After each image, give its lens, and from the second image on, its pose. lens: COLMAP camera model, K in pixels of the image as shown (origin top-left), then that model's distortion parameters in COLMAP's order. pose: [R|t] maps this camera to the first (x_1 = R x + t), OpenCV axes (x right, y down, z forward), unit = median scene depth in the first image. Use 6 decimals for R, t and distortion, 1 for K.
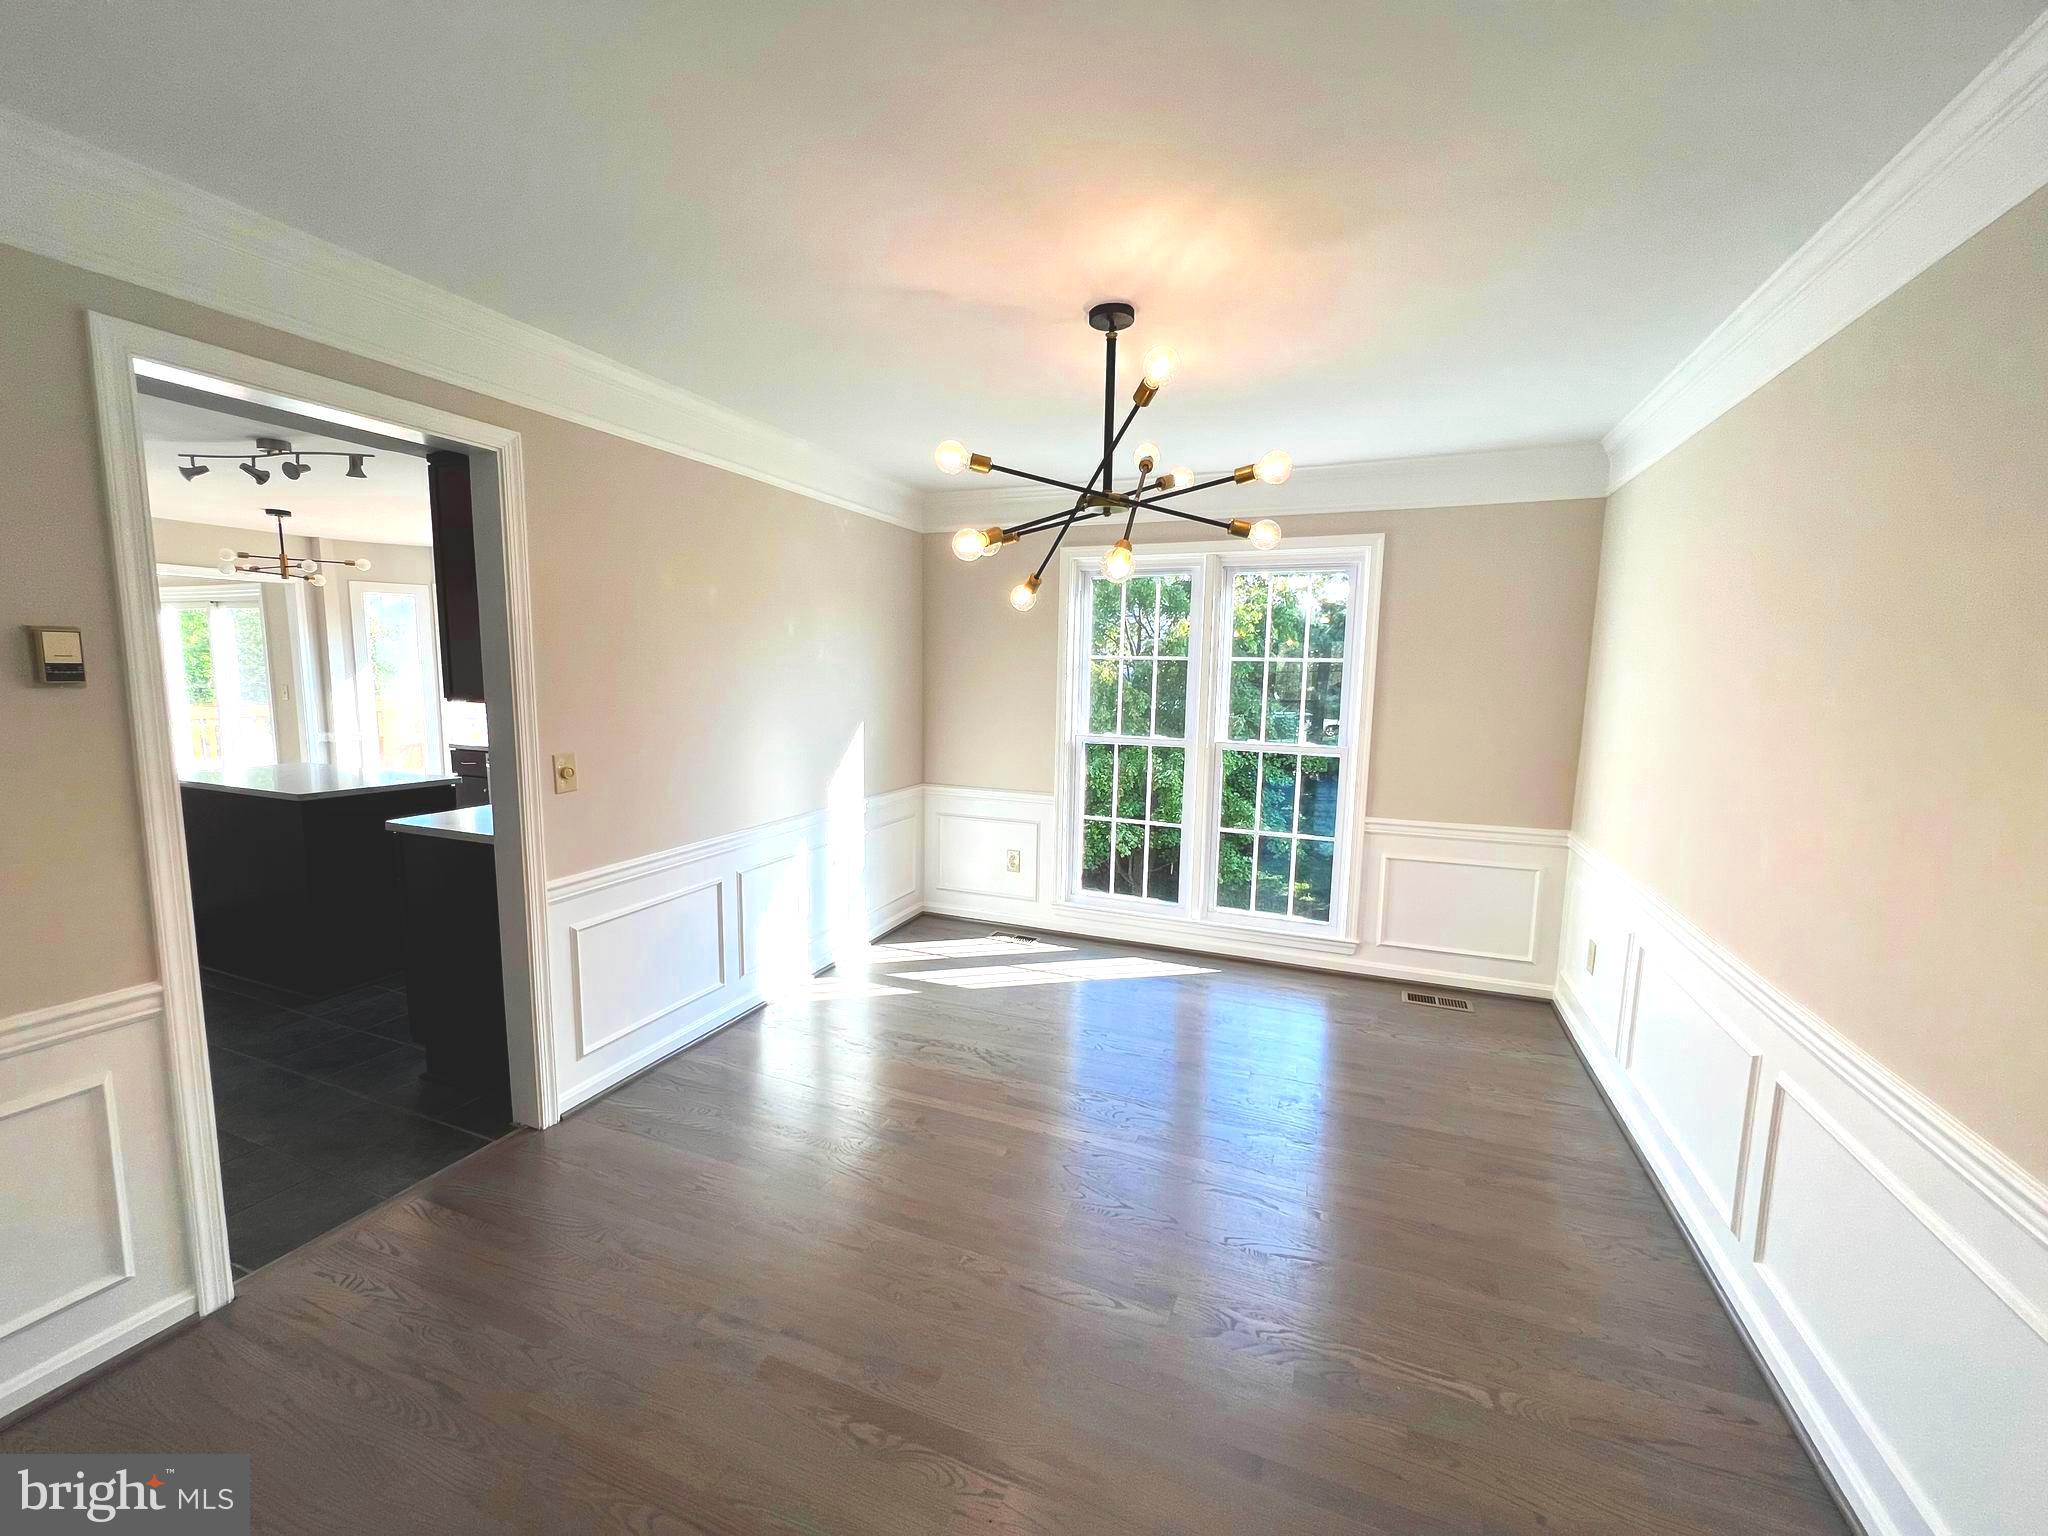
lens RADIAL K [[819.5, 0, 1026.0], [0, 819.5, 766.4], [0, 0, 1]] dist [-0.000353, 0.000026]
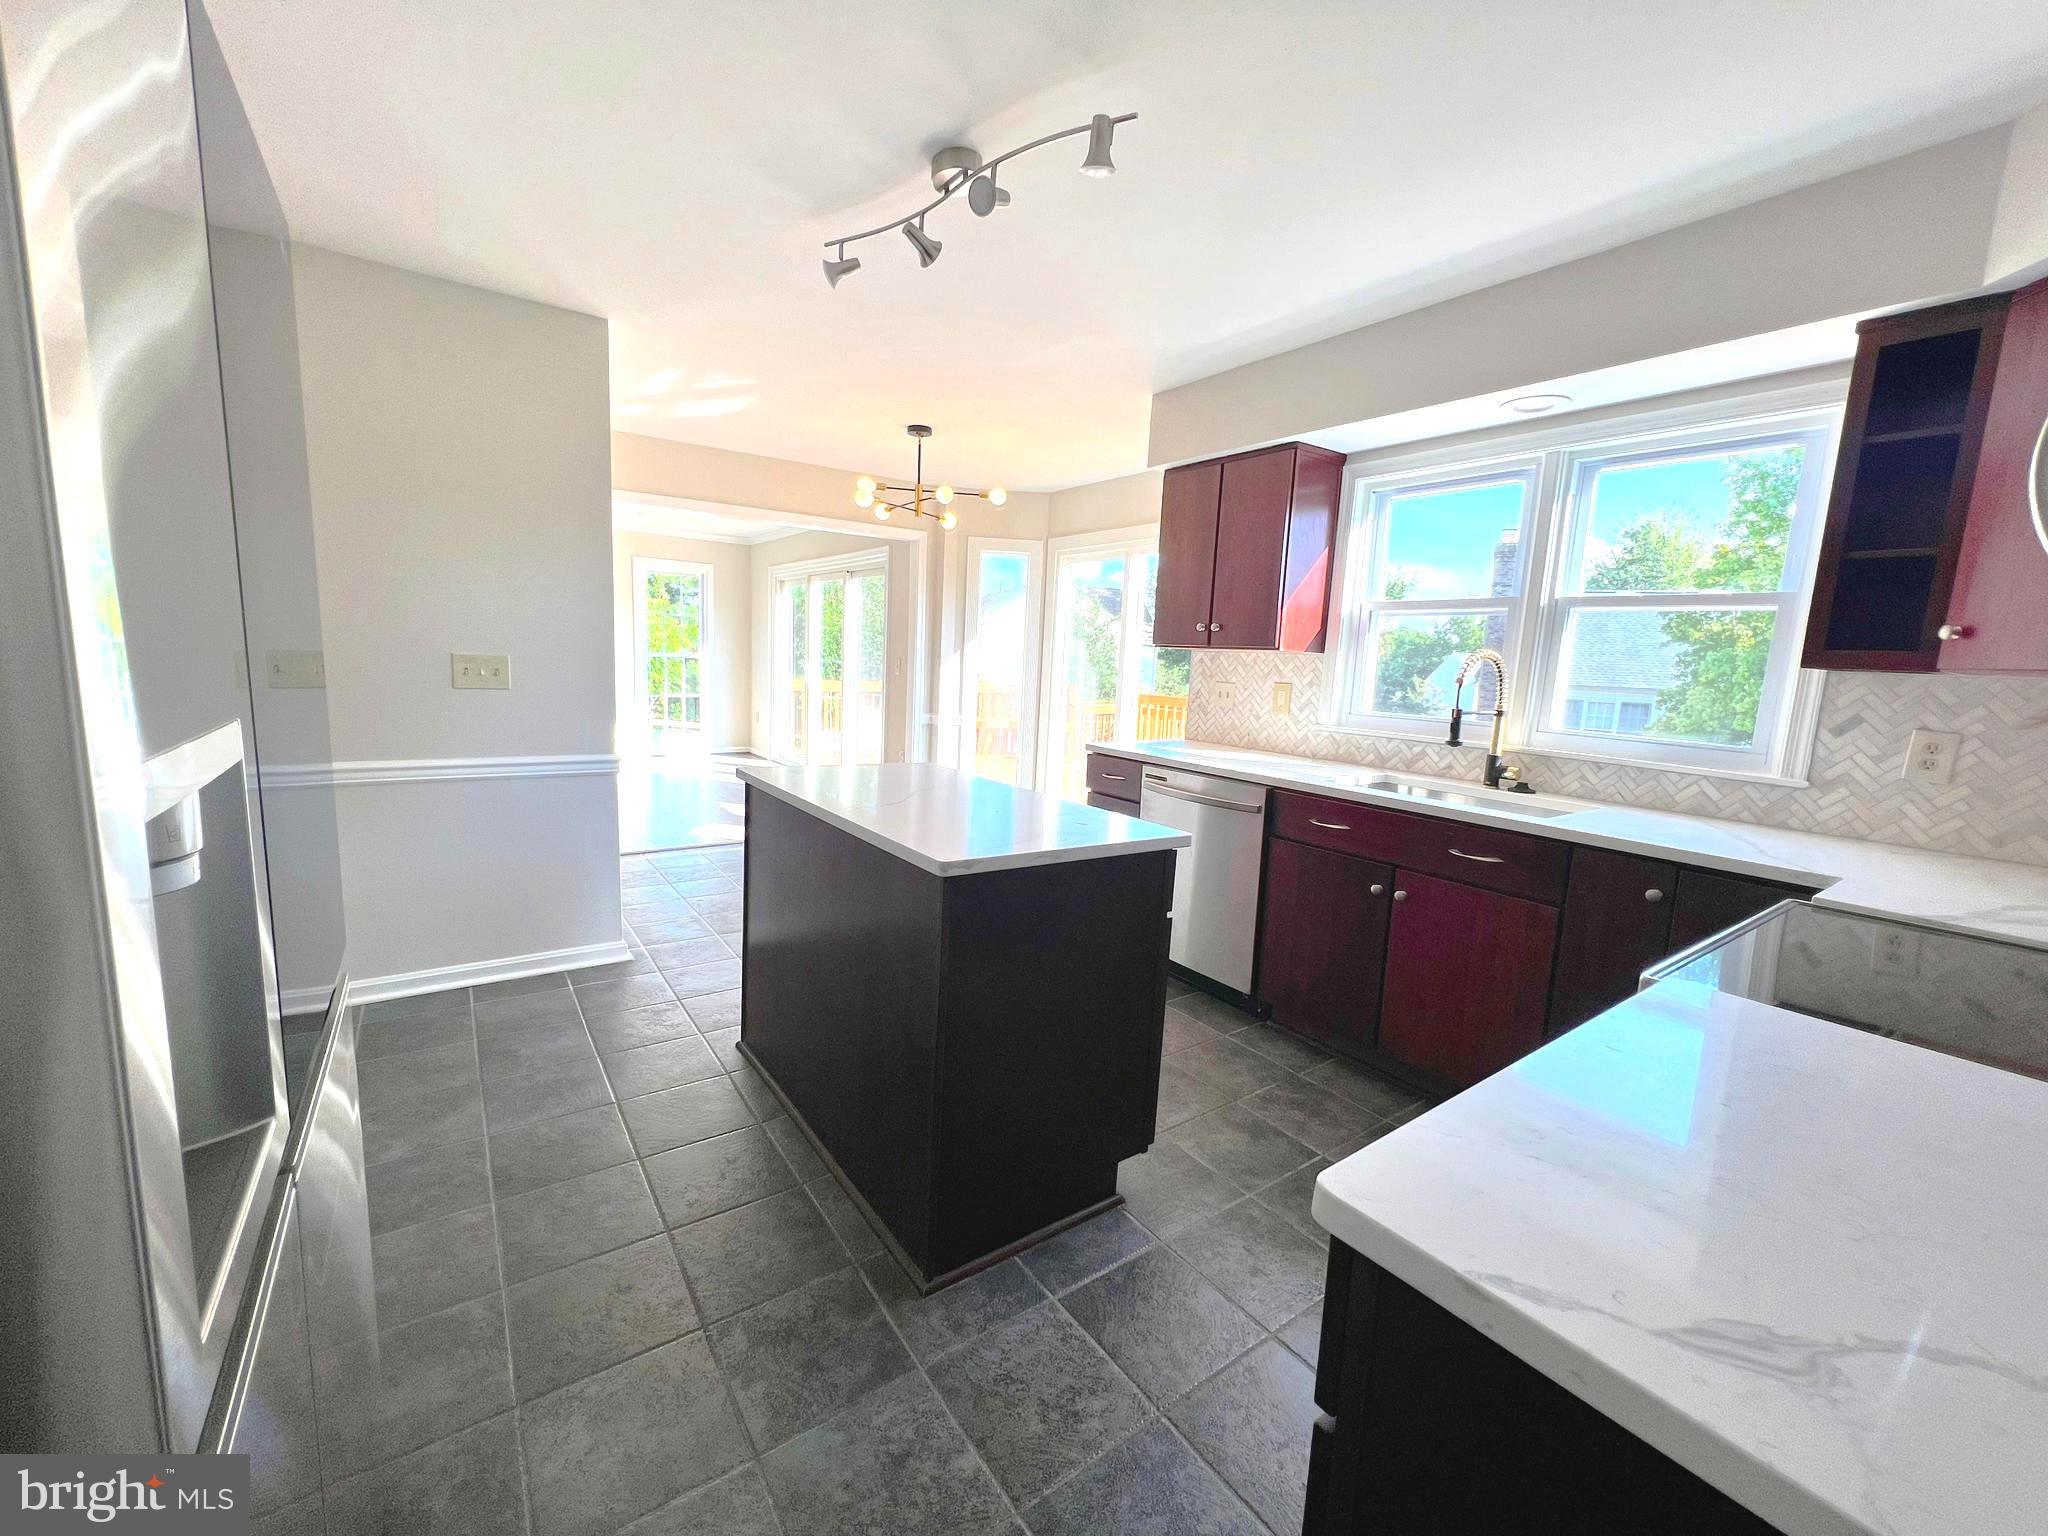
lens RADIAL K [[819.5, 0, 1021.6], [0, 819.5, 772.3], [0, 0, 1]] dist [-0.000353, 0.000026]
pose [[0.842295, 0.099151, -0.529819, -0.384981], [-0.097031, 0.994770, 0.031904, -0.020992], [0.530211, 0.024536, 0.847511, 0.398848]]
